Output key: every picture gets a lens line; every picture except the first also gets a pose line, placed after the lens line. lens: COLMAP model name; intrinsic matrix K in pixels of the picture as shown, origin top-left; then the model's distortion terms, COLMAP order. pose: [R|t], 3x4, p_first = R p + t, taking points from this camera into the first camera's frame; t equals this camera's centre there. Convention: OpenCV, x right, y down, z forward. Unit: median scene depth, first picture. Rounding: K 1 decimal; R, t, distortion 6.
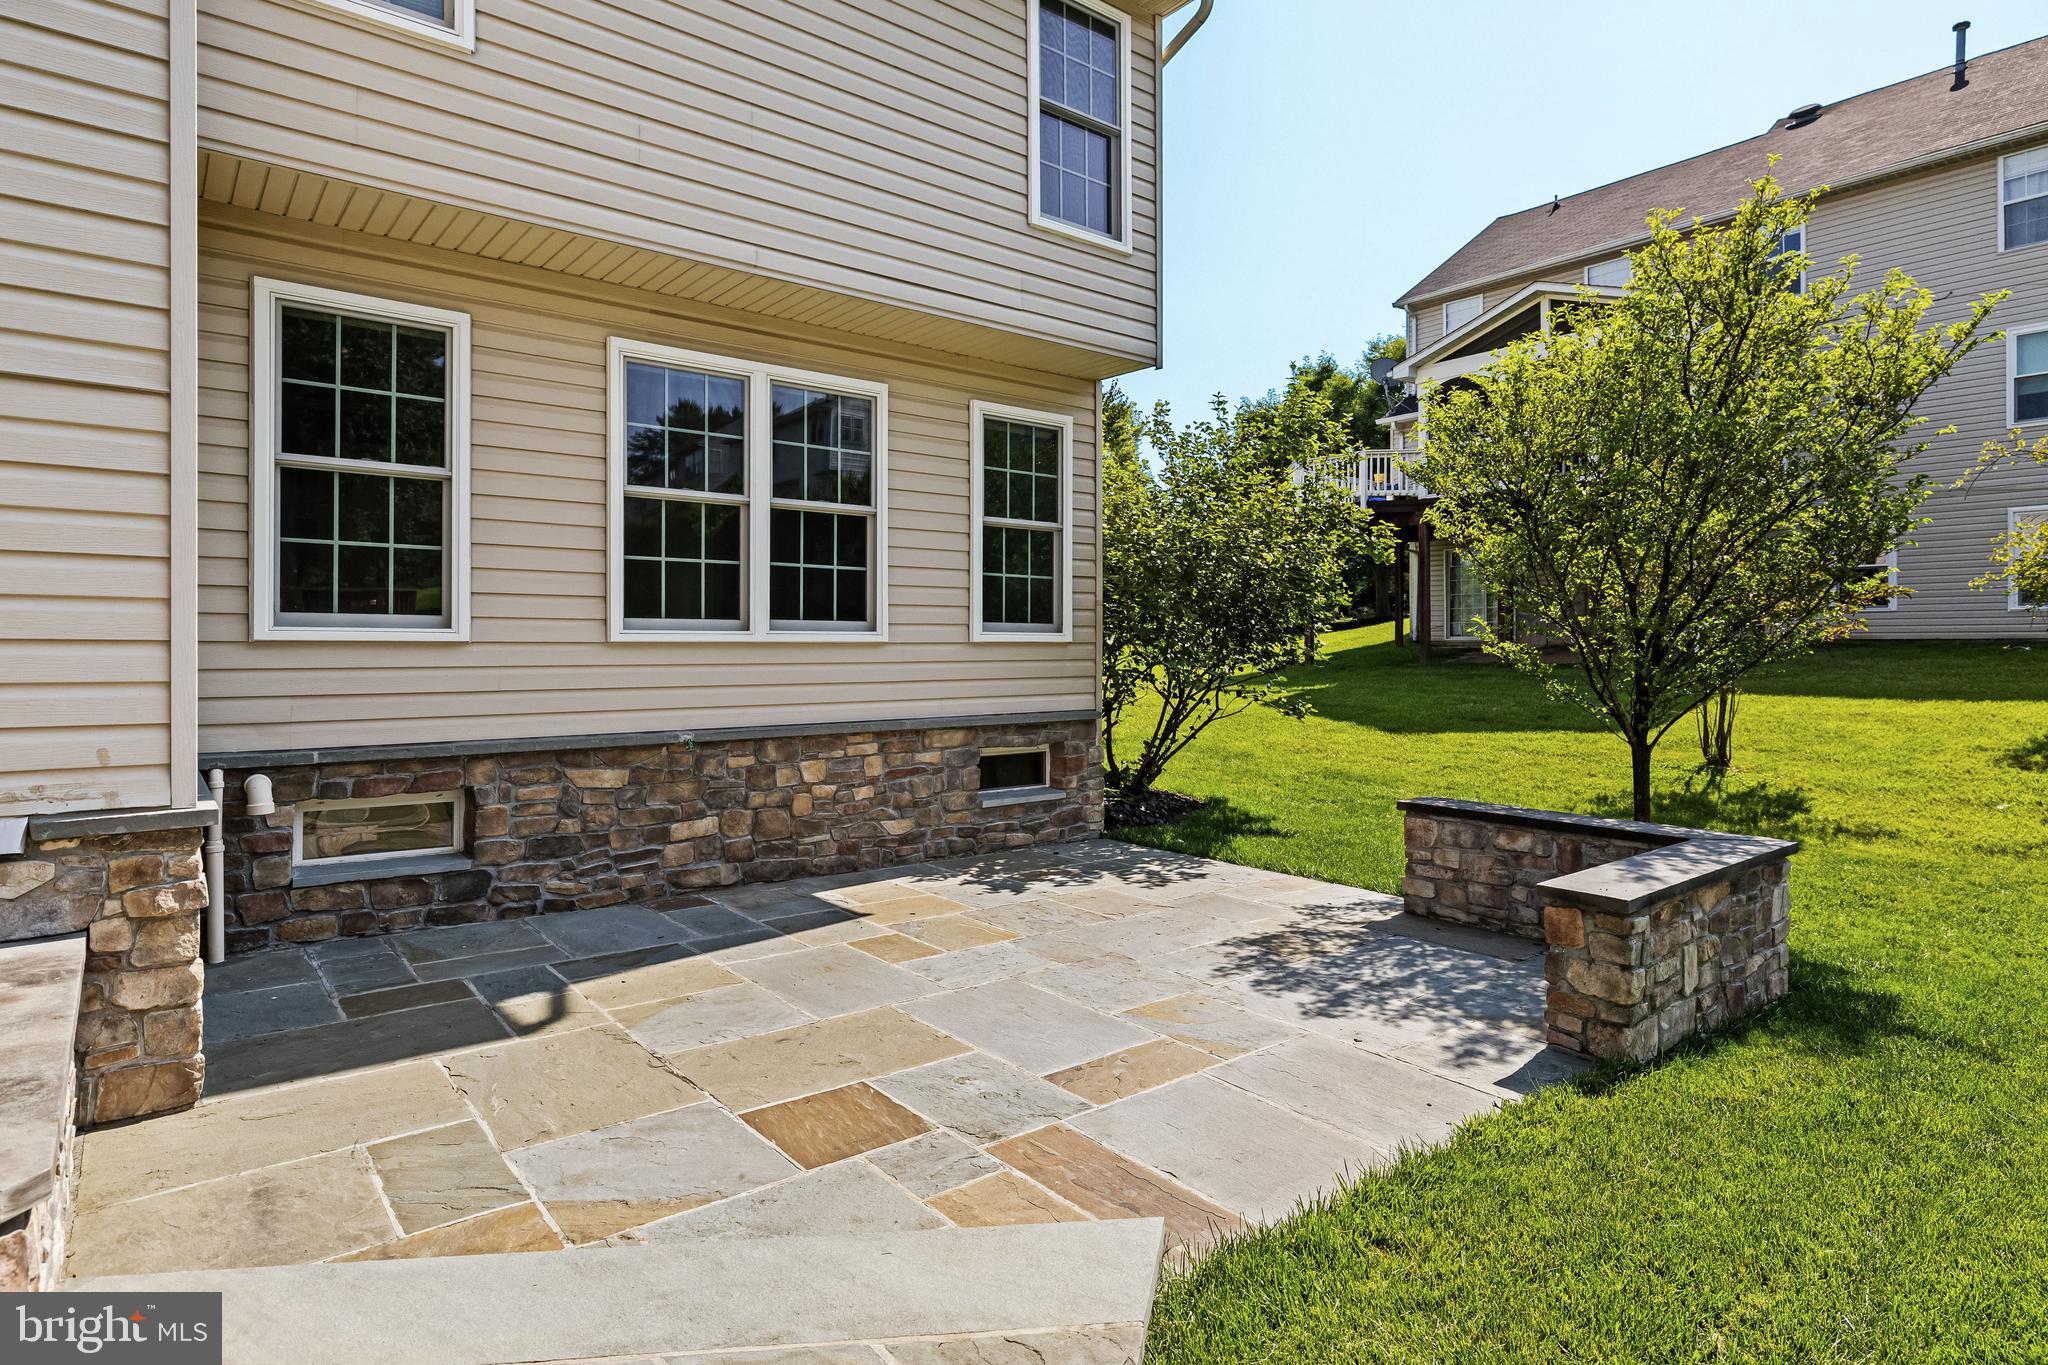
lens RADIAL K [[1070.4, 0, 1041.8], [0, 1070.4, 644.3], [0, 0, 1]] dist [0.000399, 0.000913]
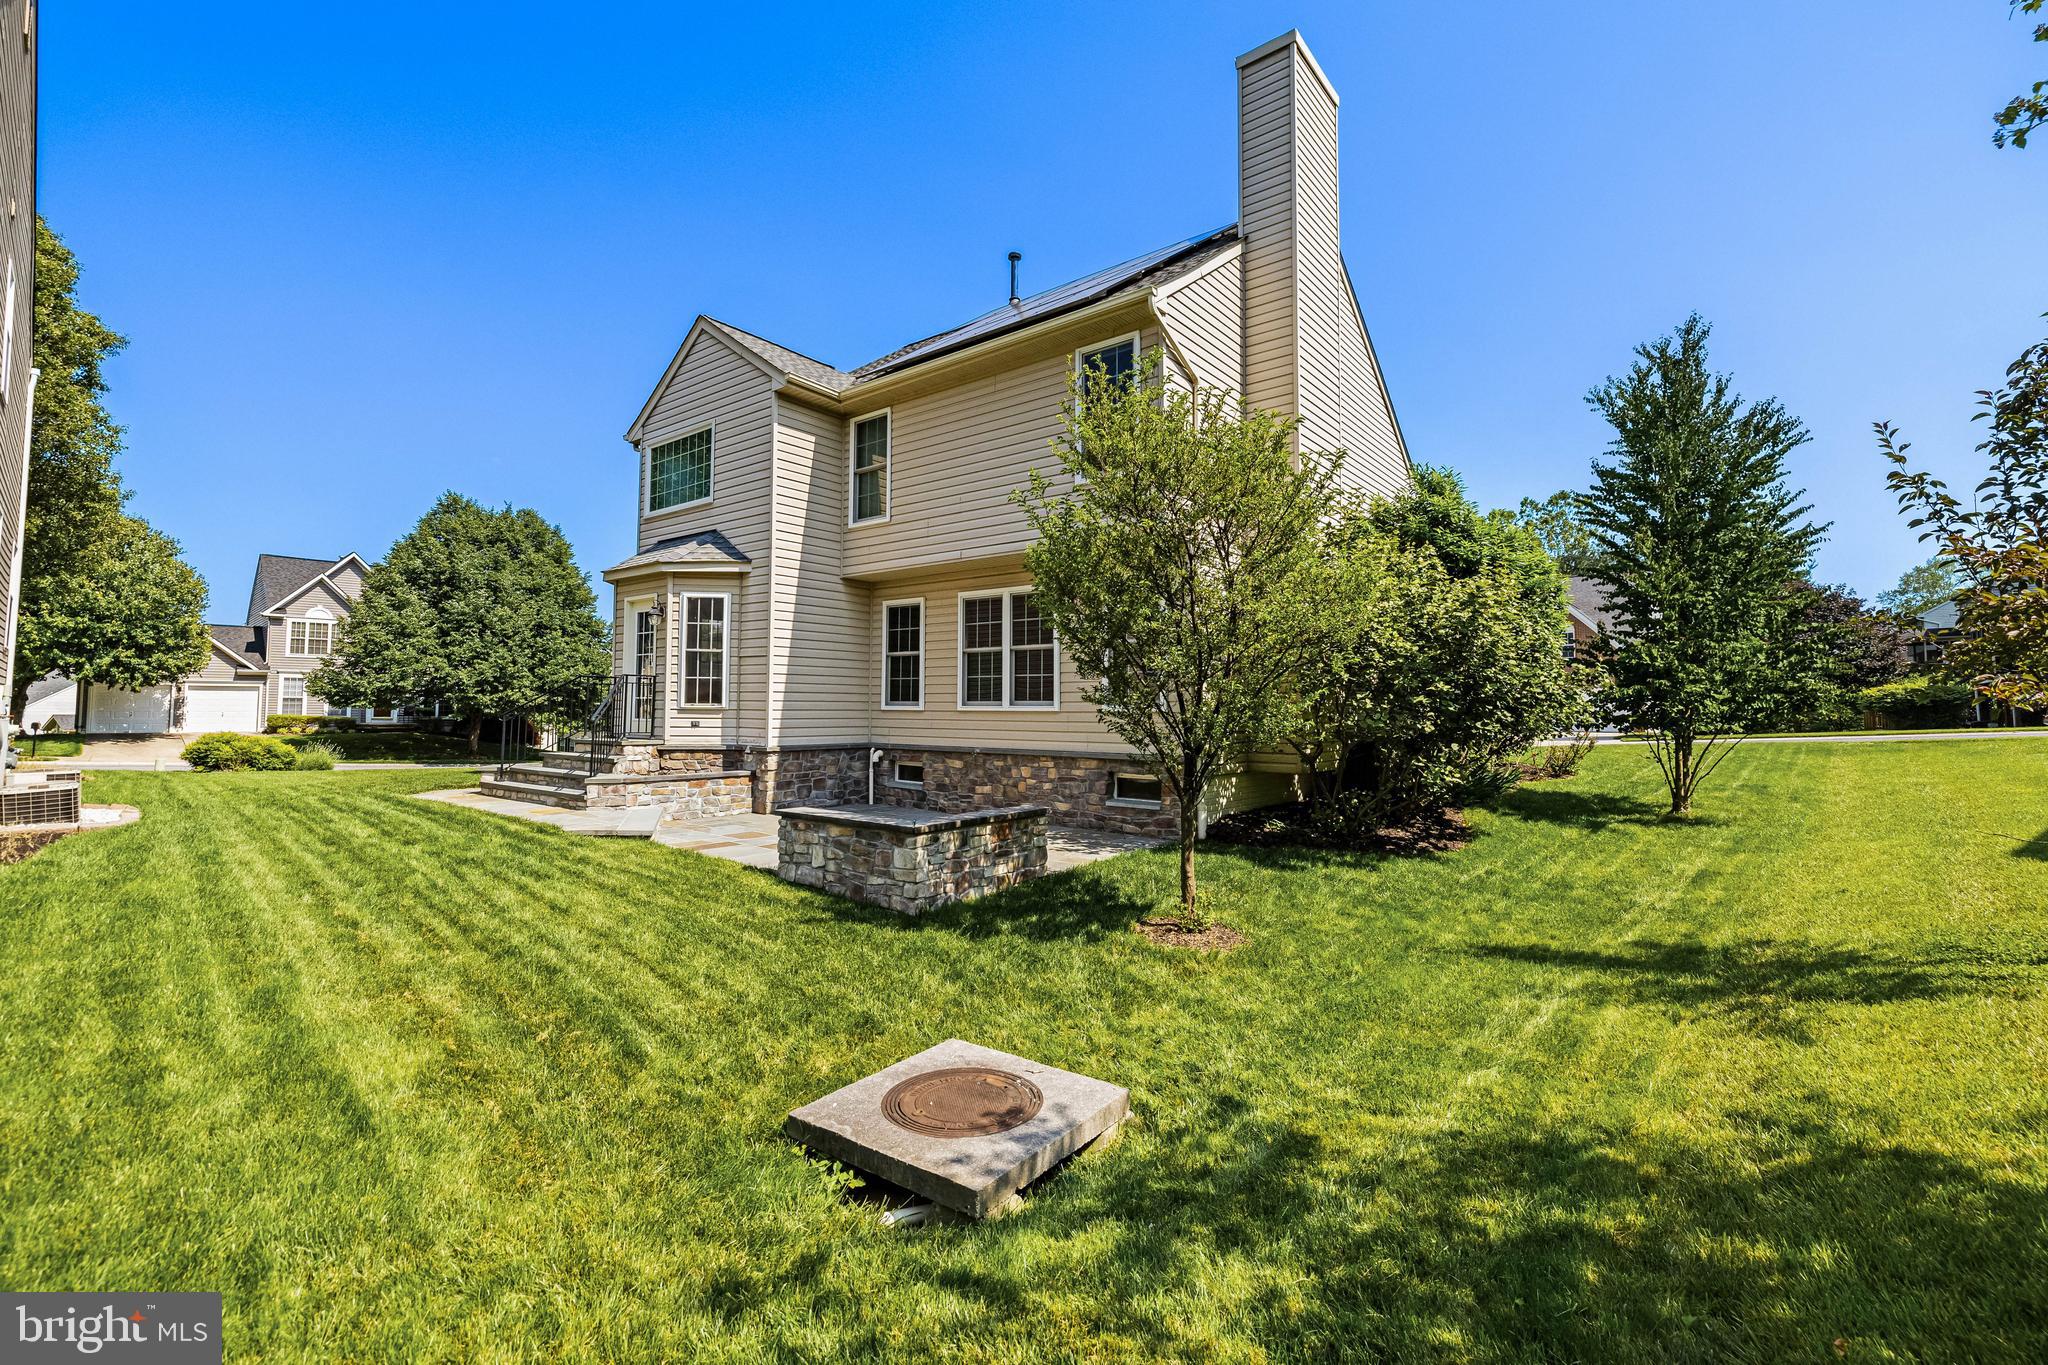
lens RADIAL K [[886.6, 0, 995.5], [0, 886.6, 653.2], [0, 0, 1]] dist [0.005440, 0.000984]
pose [[0.203085, -0.060259, -0.977305, 1.573855], [-0.004760, 0.998032, -0.062526, -0.006359], [0.979150, 0.017350, 0.202399, 0.607225]]
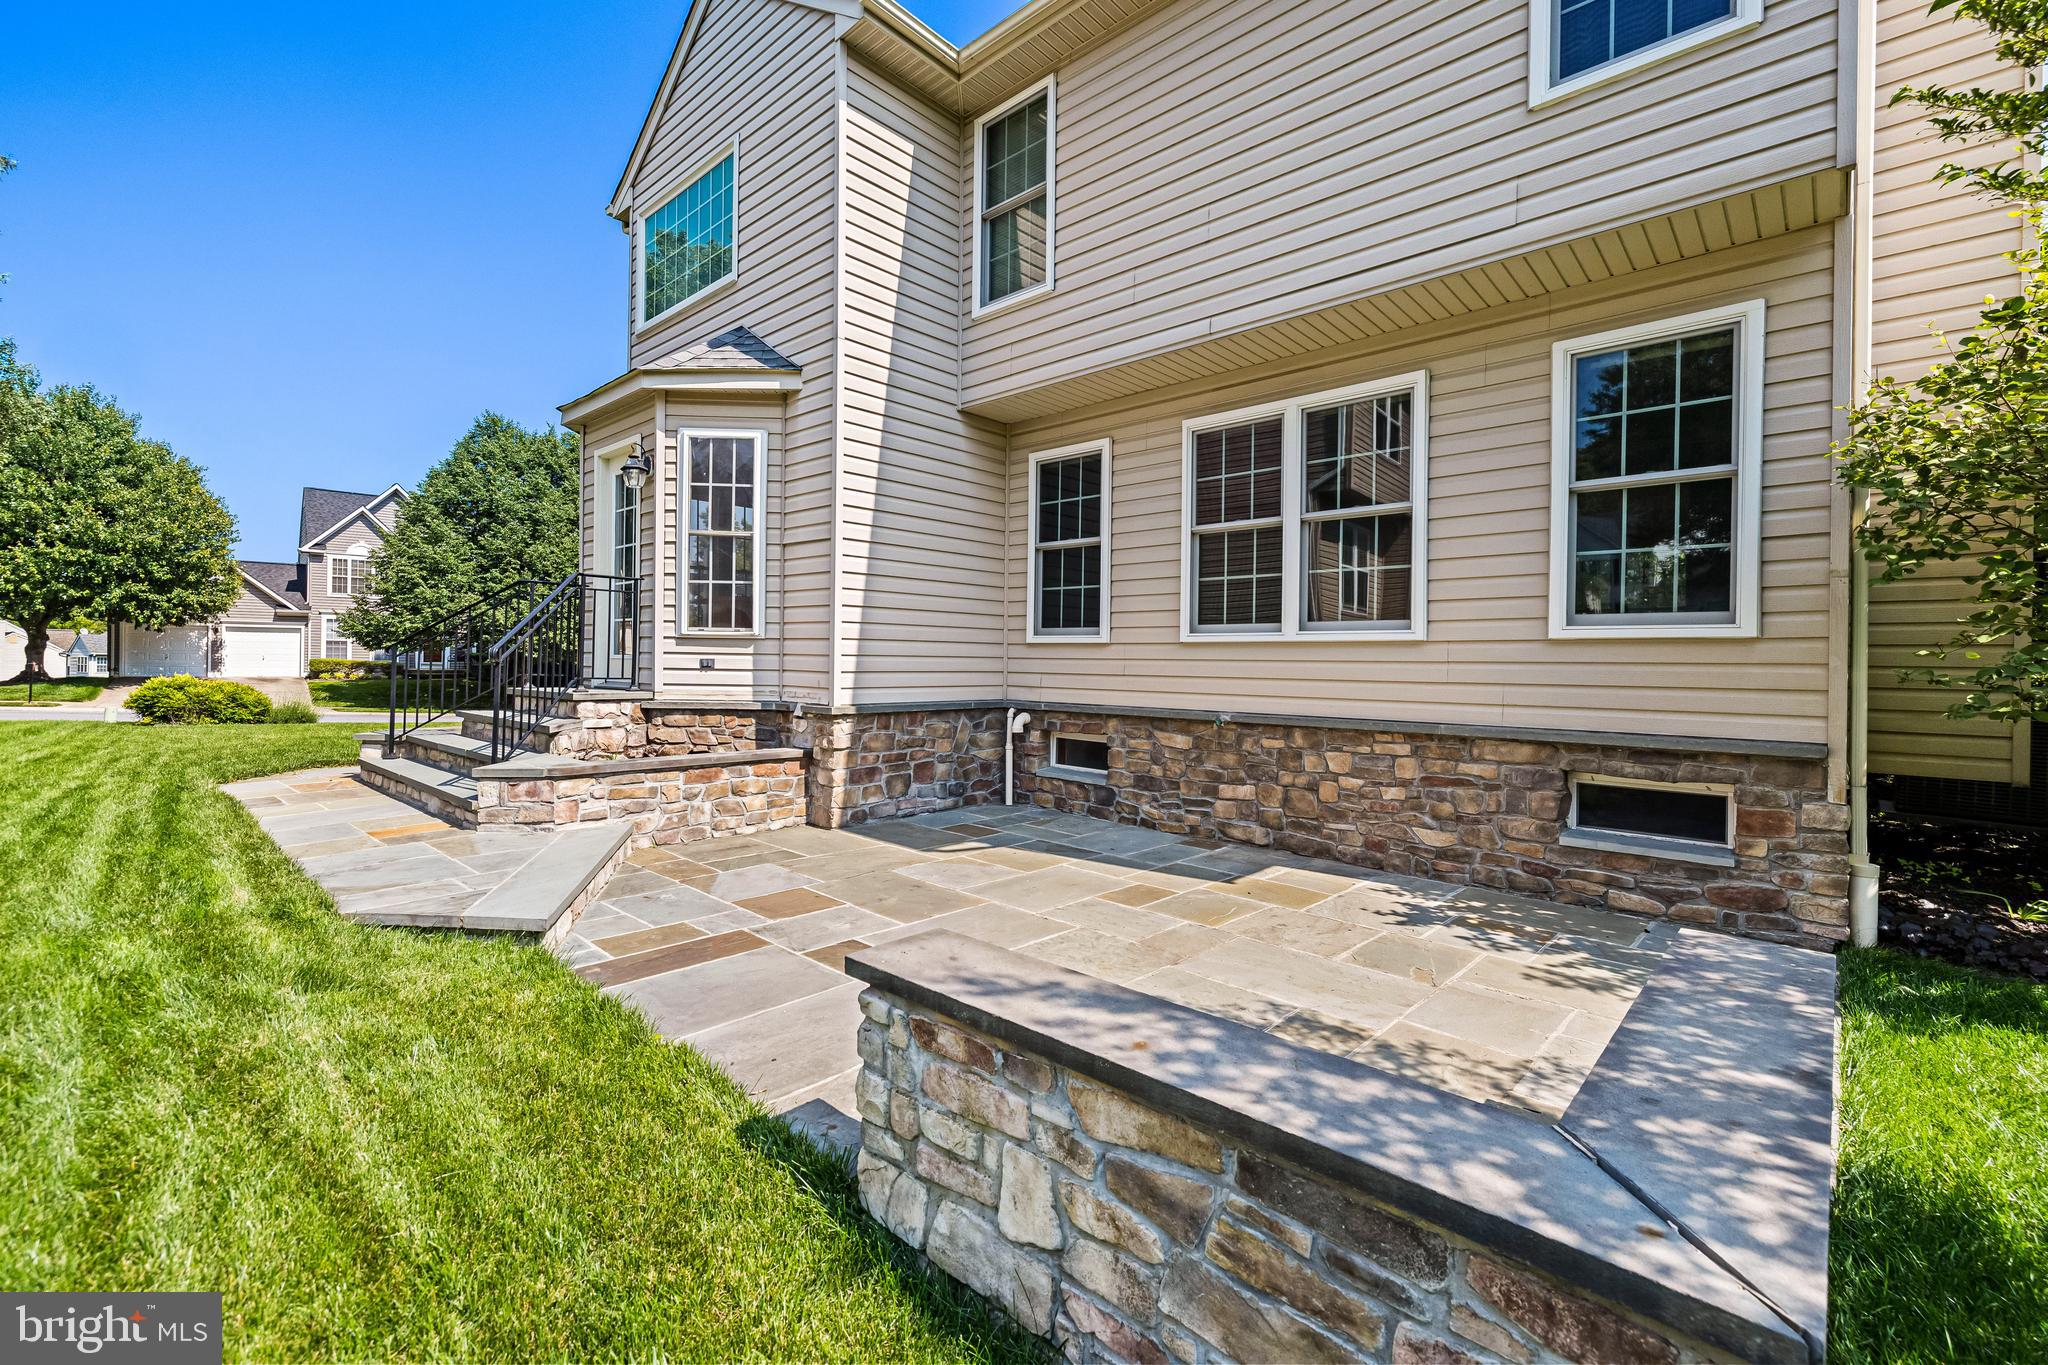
lens RADIAL K [[886.6, 0, 994.3], [0, 886.6, 658.6], [0, 0, 1]] dist [0.005440, 0.000984]
pose [[0.125839, -0.001230, -0.992050, 0.646496], [-0.011710, 0.999928, -0.002726, 0.022689], [0.991982, 0.011960, 0.125816, 0.572710]]
